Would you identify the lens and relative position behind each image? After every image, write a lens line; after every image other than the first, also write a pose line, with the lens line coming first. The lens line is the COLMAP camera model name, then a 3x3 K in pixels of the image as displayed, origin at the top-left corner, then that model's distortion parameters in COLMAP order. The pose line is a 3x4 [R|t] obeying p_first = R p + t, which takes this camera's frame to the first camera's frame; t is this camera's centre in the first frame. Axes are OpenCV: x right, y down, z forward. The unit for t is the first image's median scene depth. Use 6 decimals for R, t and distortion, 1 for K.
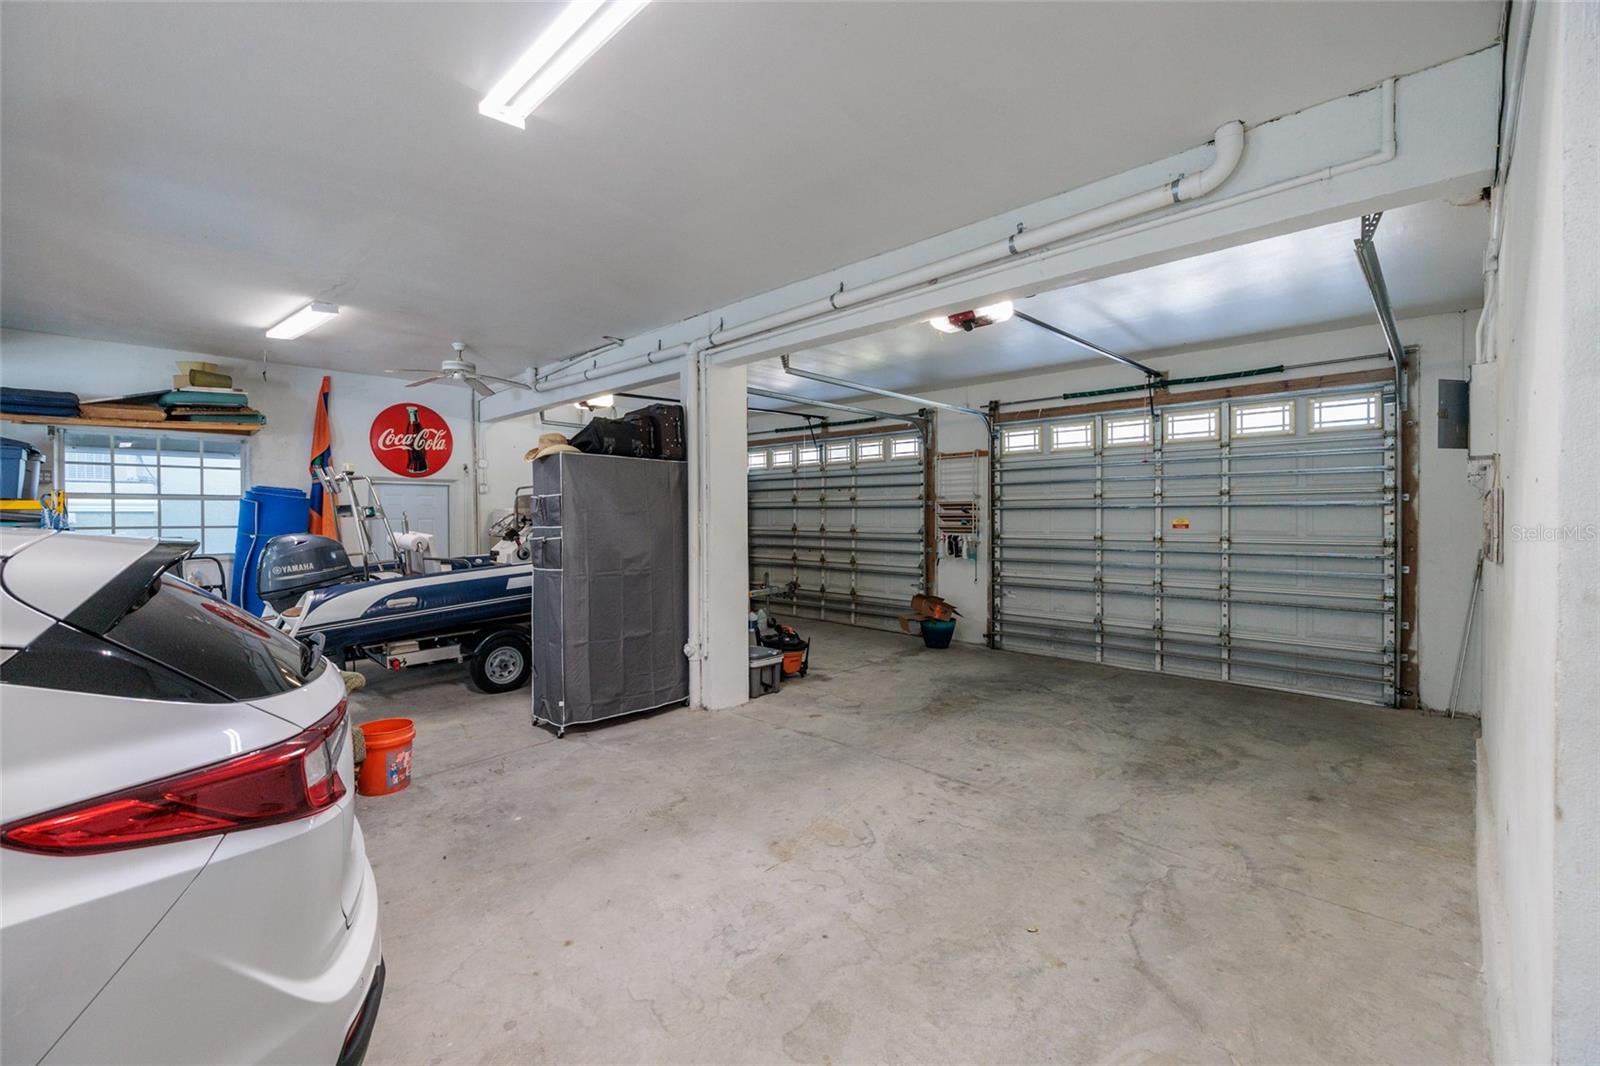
lens RADIAL K [[674.7, 0, 800.4], [0, 674.7, 521.3], [0, 0, 1]] dist [0.004579, 0.000247]
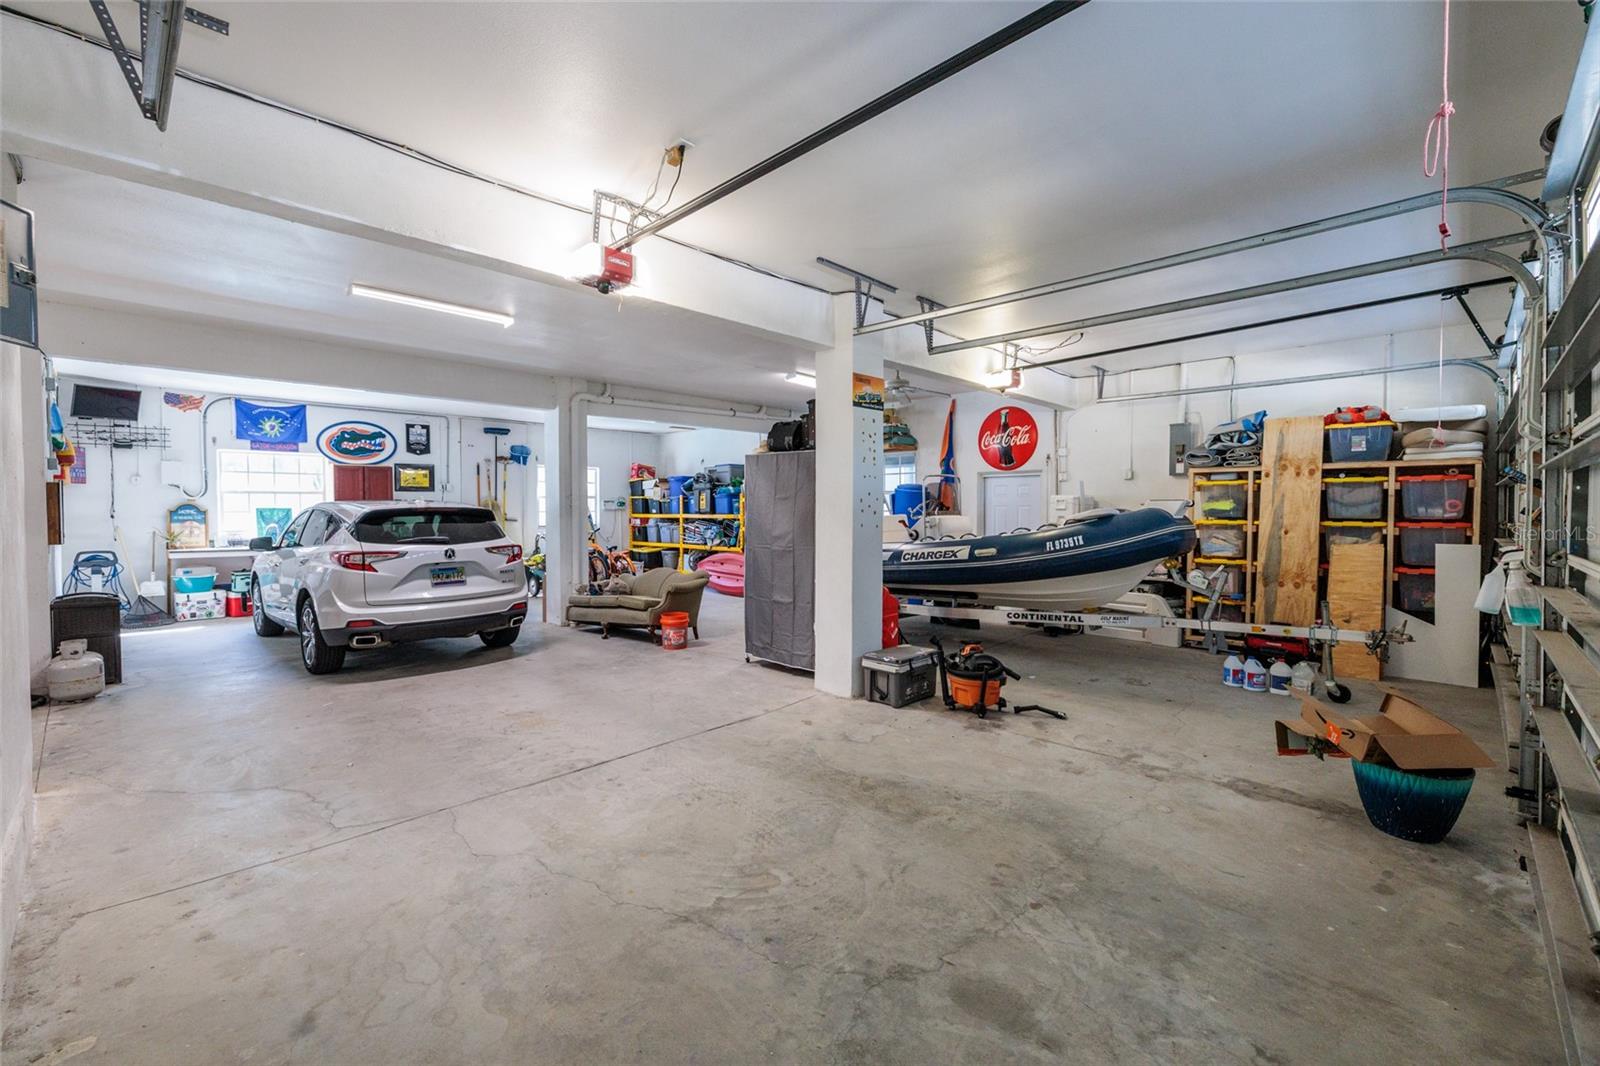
lens RADIAL K [[674.7, 0, 796.4], [0, 674.7, 529.8], [0, 0, 1]] dist [0.004579, 0.000247]
pose [[-0.009330, 0.032906, -0.999415, 0.908658], [-0.008439, 0.999420, 0.032984, 0.002957], [0.999921, 0.008742, -0.009046, 0.990309]]
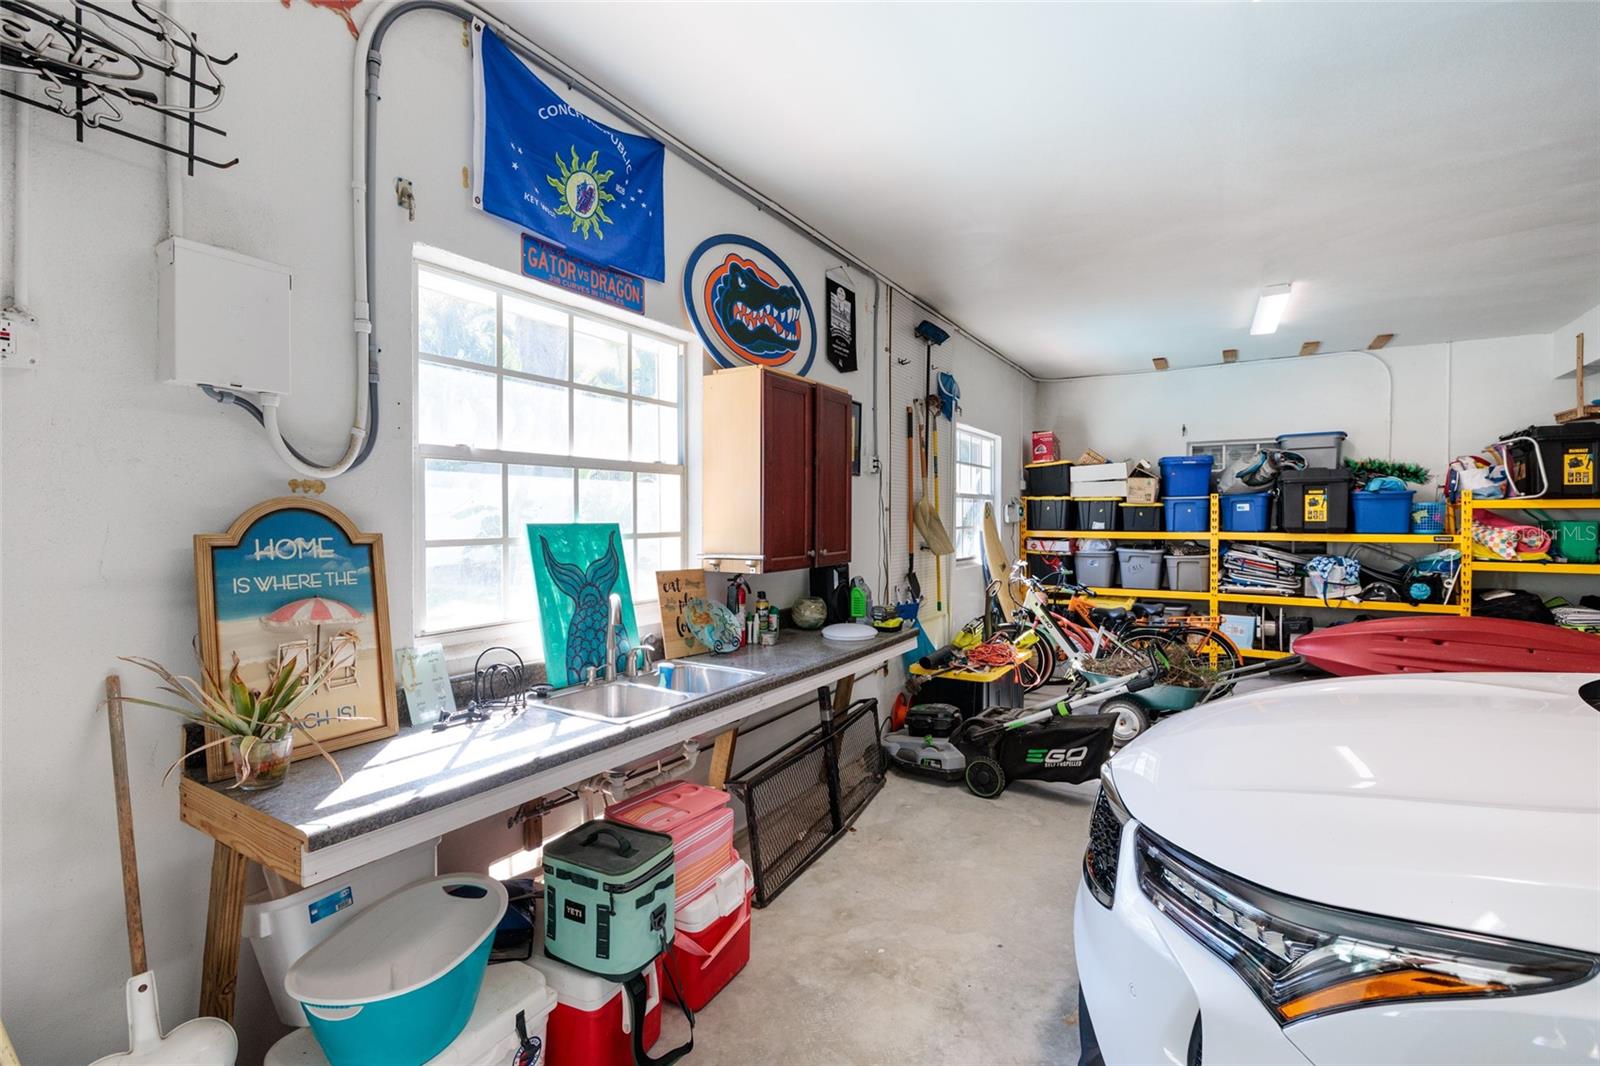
lens RADIAL K [[714.7, 0, 803.3], [0, 714.7, 527.1], [0, 0, 1]] dist [-0.001197, -0.000093]
pose [[0.216741, 0.017001, -0.976081, 0.193770], [-0.010558, 0.999831, 0.015070, 0.006371], [0.976172, 0.007040, 0.216884, 0.236555]]
